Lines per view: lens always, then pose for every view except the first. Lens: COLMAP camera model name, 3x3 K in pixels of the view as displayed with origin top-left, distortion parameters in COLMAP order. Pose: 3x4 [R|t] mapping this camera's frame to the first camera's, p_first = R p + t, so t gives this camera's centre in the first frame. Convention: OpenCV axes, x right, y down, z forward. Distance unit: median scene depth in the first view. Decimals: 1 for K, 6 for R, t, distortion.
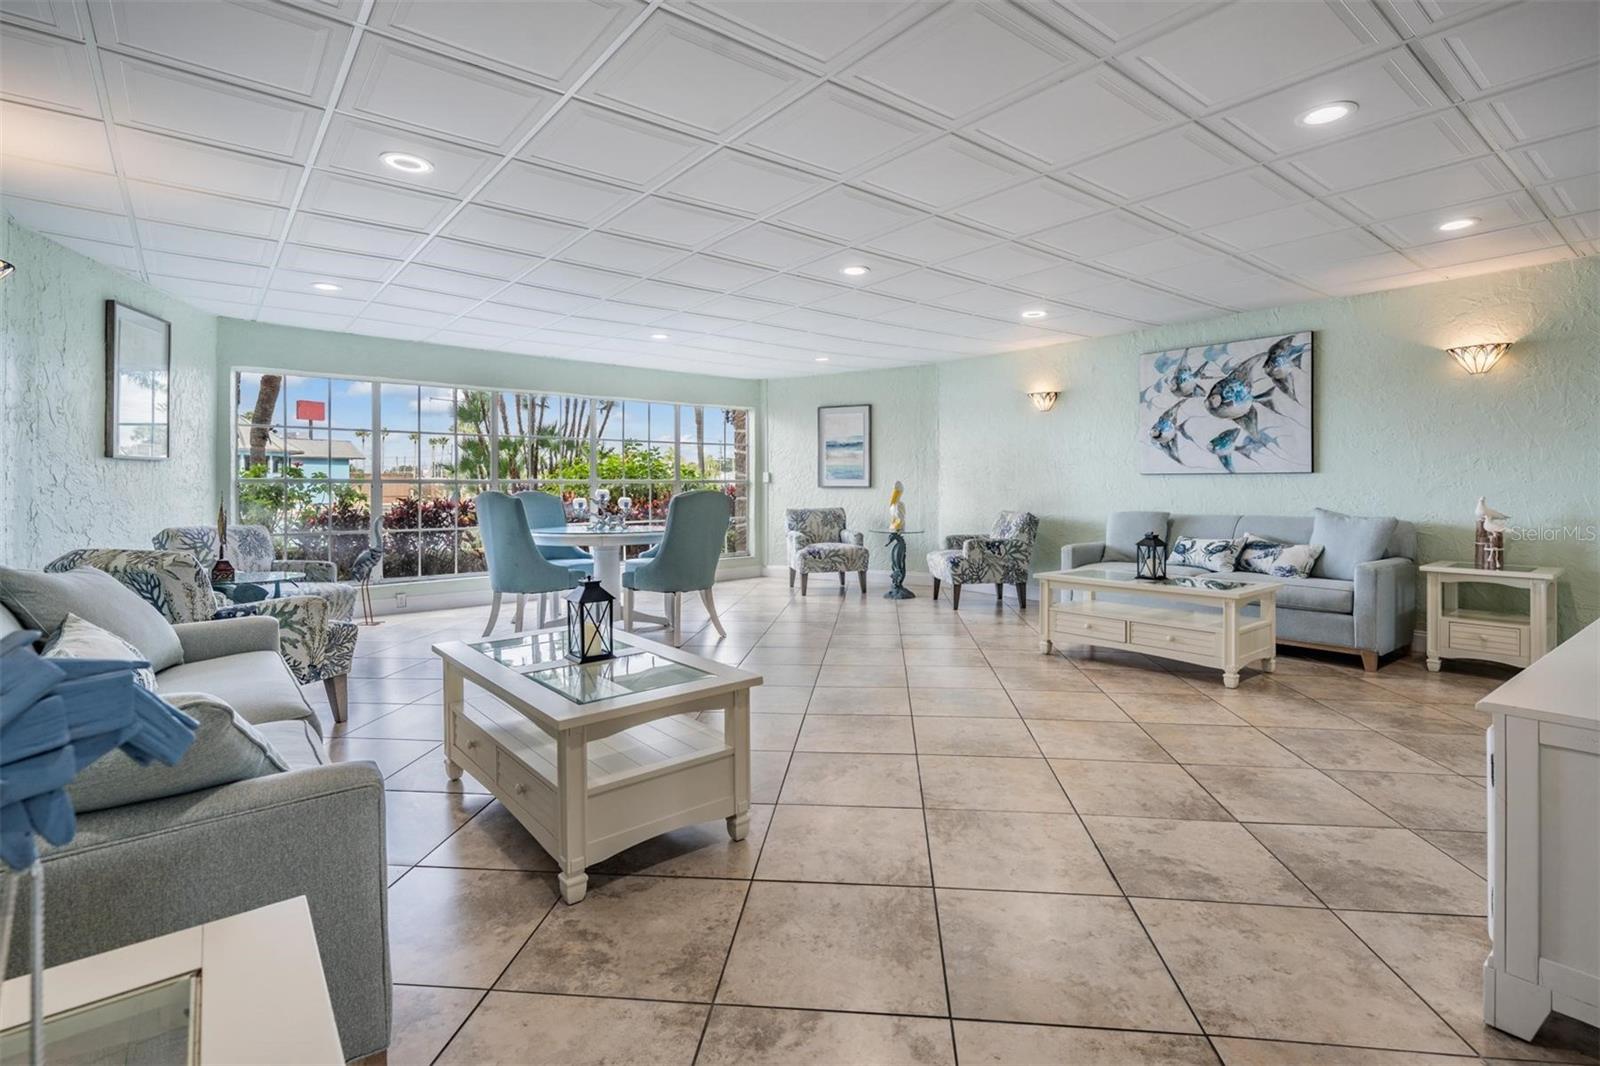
lens RADIAL K [[767.5, 0, 804.7], [0, 767.5, 482.9], [0, 0, 1]] dist [-0.000216, -0.000012]
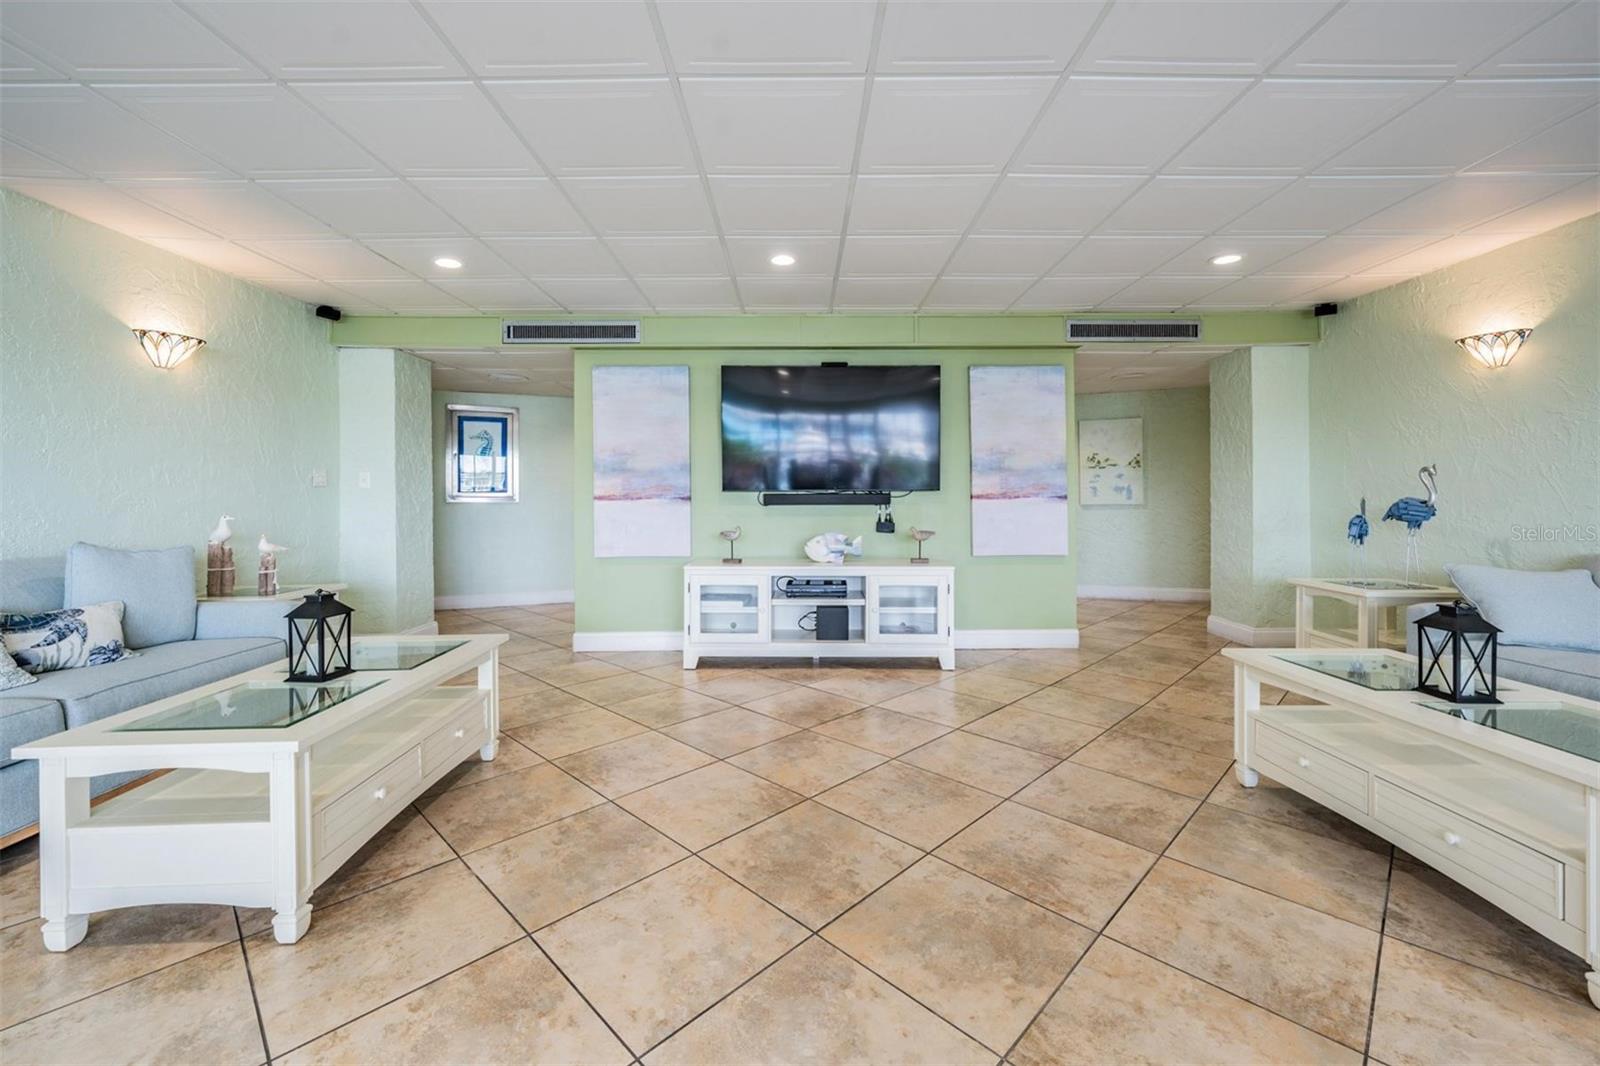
lens RADIAL K [[644.3, 0, 810.9], [0, 644.3, 498.9], [0, 0, 1]] dist [0.000801, 0.000021]
pose [[-0.784980, 0.005630, 0.619495, -0.140544], [0.007376, 0.999973, 0.000258, 0.006186], [-0.619477, 0.004772, -0.785000, 1.752359]]
